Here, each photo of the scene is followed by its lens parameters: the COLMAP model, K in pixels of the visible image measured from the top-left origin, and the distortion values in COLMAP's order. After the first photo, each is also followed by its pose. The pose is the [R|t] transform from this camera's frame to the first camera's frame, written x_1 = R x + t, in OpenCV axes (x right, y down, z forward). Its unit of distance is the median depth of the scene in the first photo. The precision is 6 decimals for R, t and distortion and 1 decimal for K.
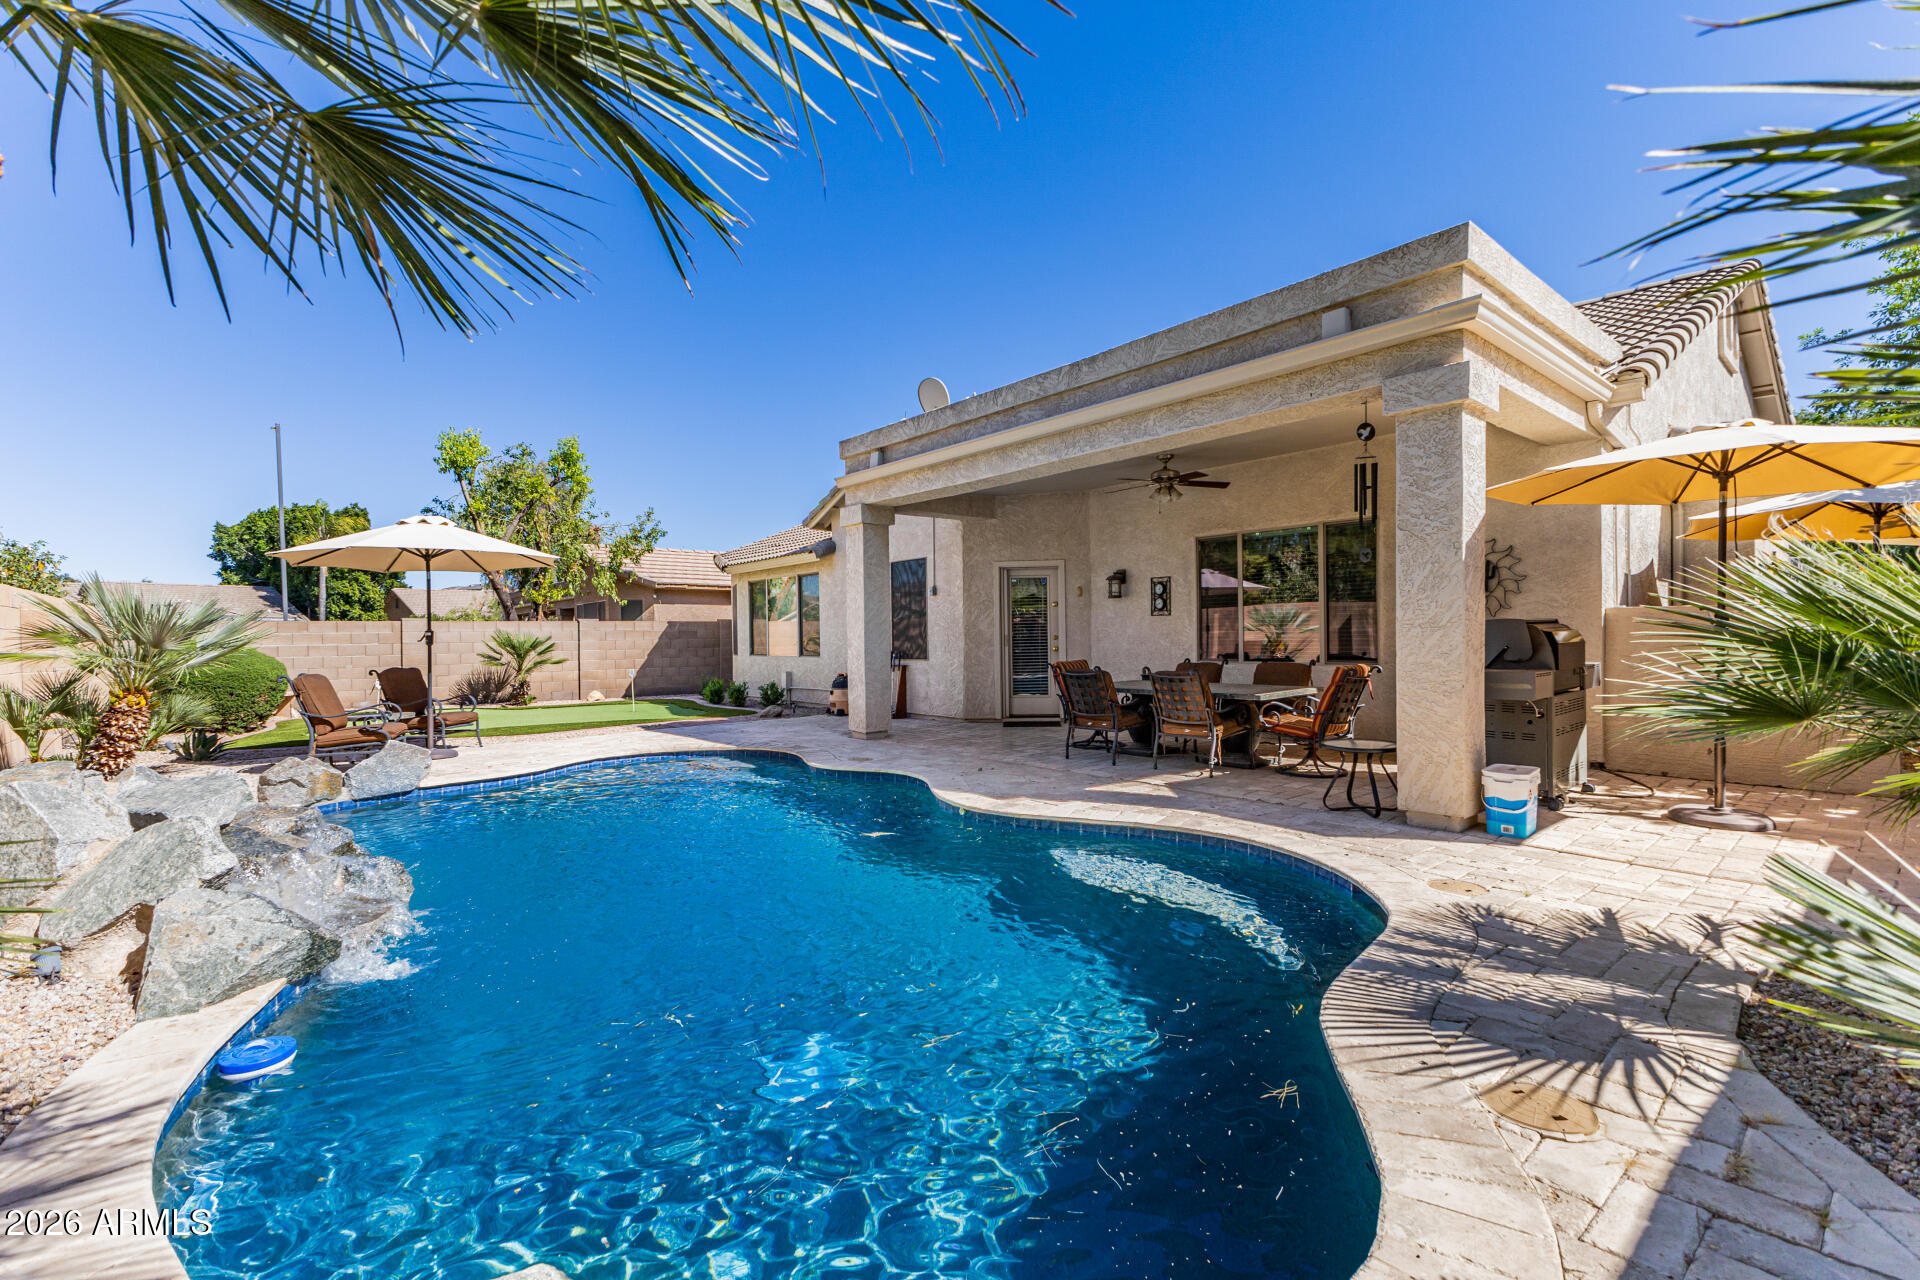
lens RADIAL K [[829.8, 0, 957.9], [0, 829.8, 635.4], [0, 0, 1]] dist [0.002031, 0.000344]
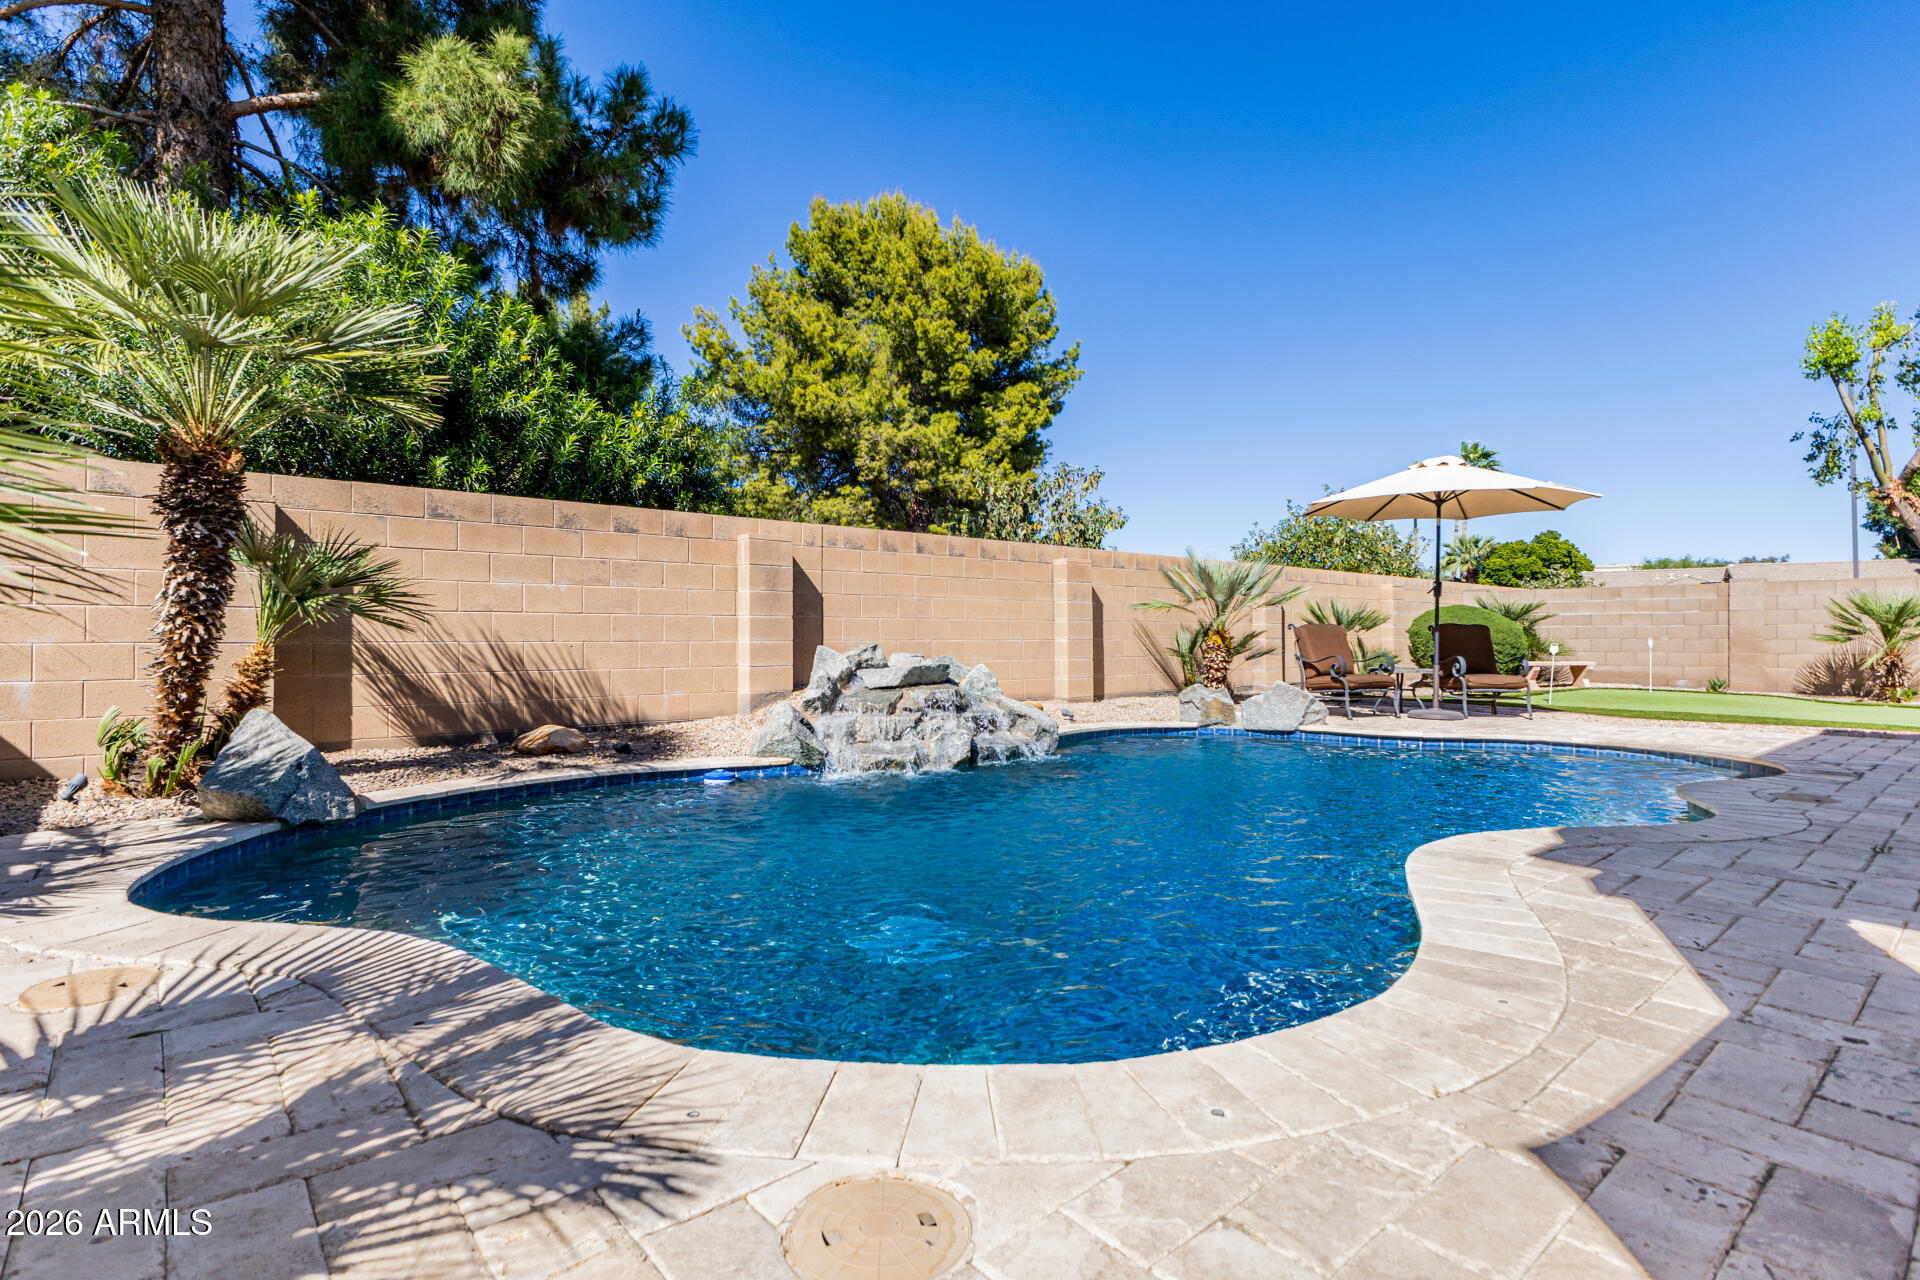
lens RADIAL K [[941.4, 0, 960.7], [0, 941.4, 639.4], [0, 0, 1]] dist [0.002121, -0.001900]
pose [[0.017815, 0.016239, -0.999709, 0.995915], [-0.001219, 0.999868, 0.016220, 0.104095], [0.999841, 0.000930, 0.017832, 1.108056]]
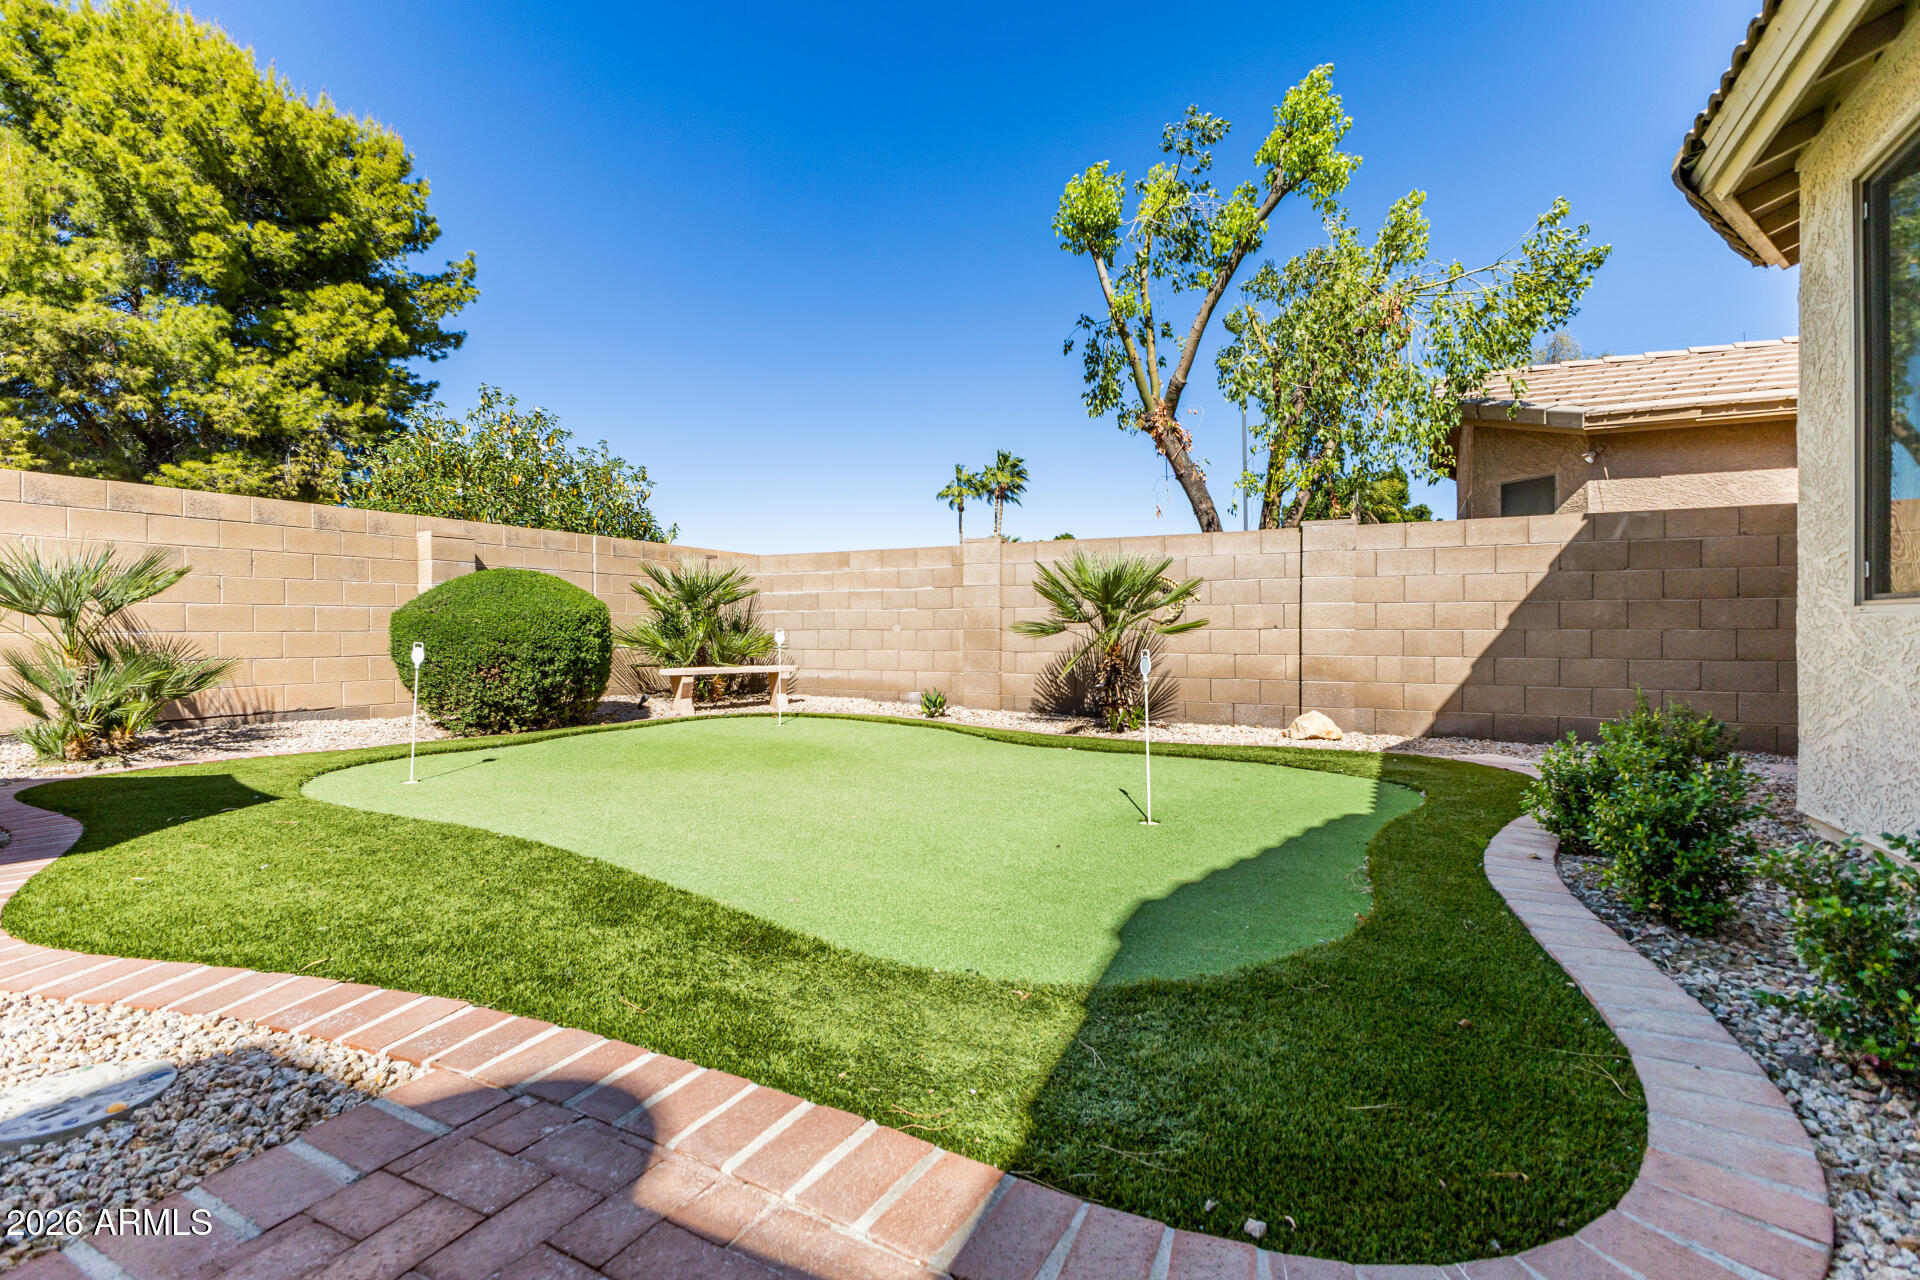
lens RADIAL K [[884.2, 0, 959.9], [0, 884.2, 624.7], [0, 0, 1]] dist [-0.000441, 0.000031]
pose [[0.388977, 0.008773, -0.921206, -0.698361], [-0.003597, 0.999961, 0.008004, 0.129623], [0.921241, 0.000200, 0.388993, 3.509463]]
